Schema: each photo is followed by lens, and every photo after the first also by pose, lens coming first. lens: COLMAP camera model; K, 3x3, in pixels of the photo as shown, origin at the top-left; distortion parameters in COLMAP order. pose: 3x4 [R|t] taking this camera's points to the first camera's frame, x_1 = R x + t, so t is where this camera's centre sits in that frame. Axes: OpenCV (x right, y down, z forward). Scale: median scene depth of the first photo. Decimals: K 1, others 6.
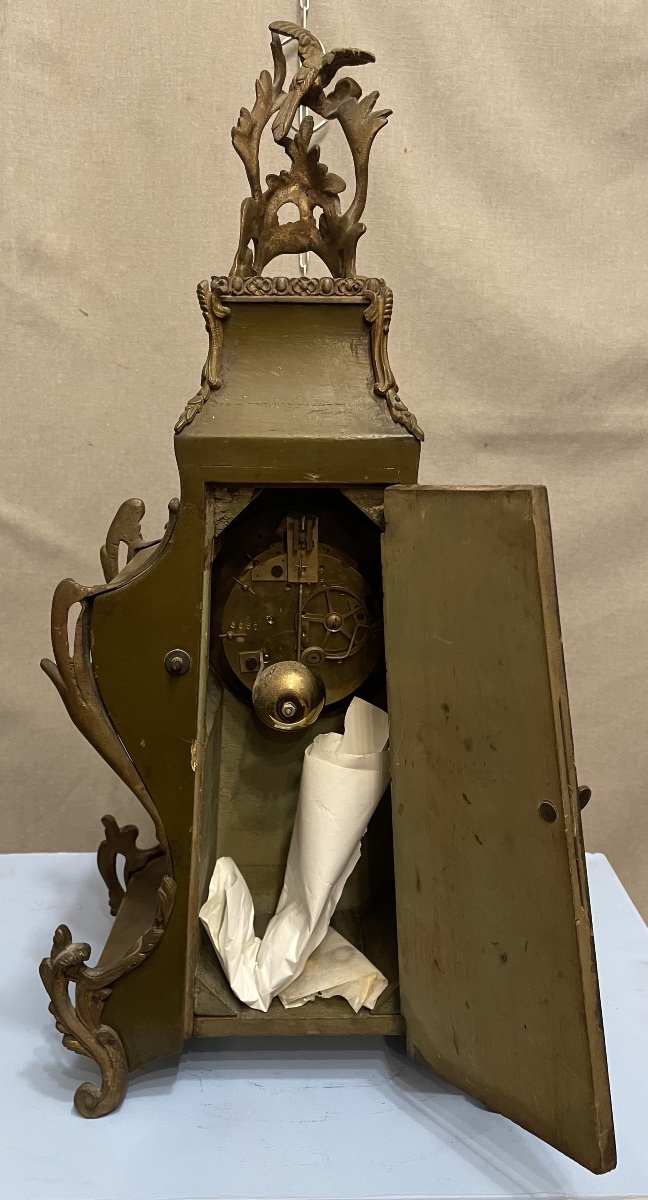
lens RADIAL K [[849.3, 0, 311.9], [0, 849.3, 556.6], [0, 0, 1]] dist [-0.001482, 0.002934]
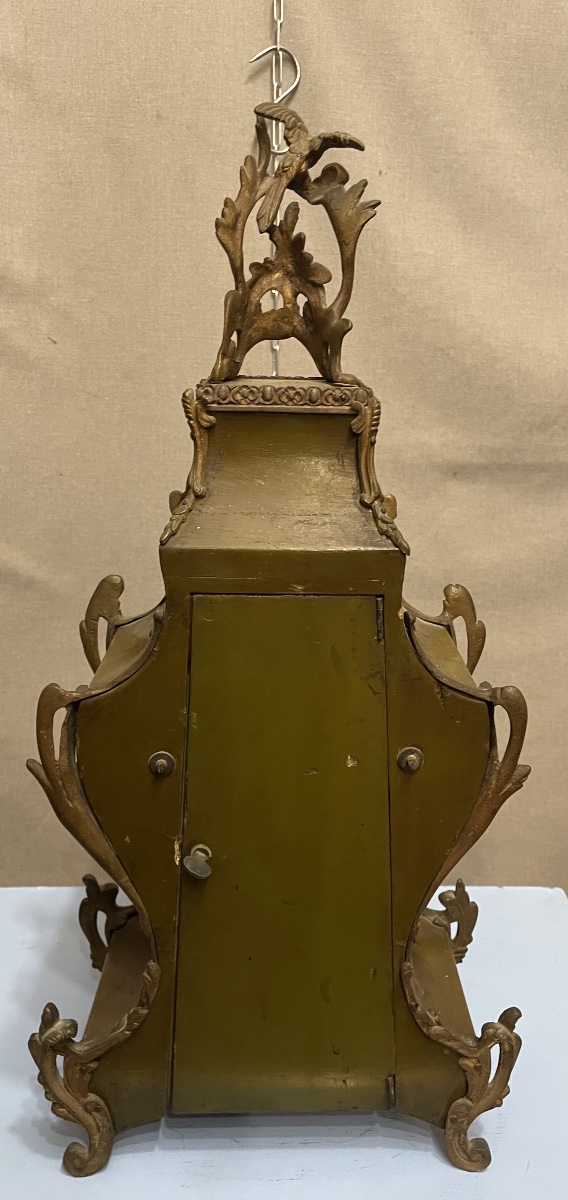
lens RADIAL K [[835.2, 0, 284.0], [0, 835.2, 600.0], [0, 0, 1]] dist [0.004382, -0.007715]
pose [[0.999888, 0.006234, 0.013640, -0.024917], [-0.007208, 0.997341, 0.072523, -0.132222], [-0.013151, -0.072613, 0.997273, 0.014626]]
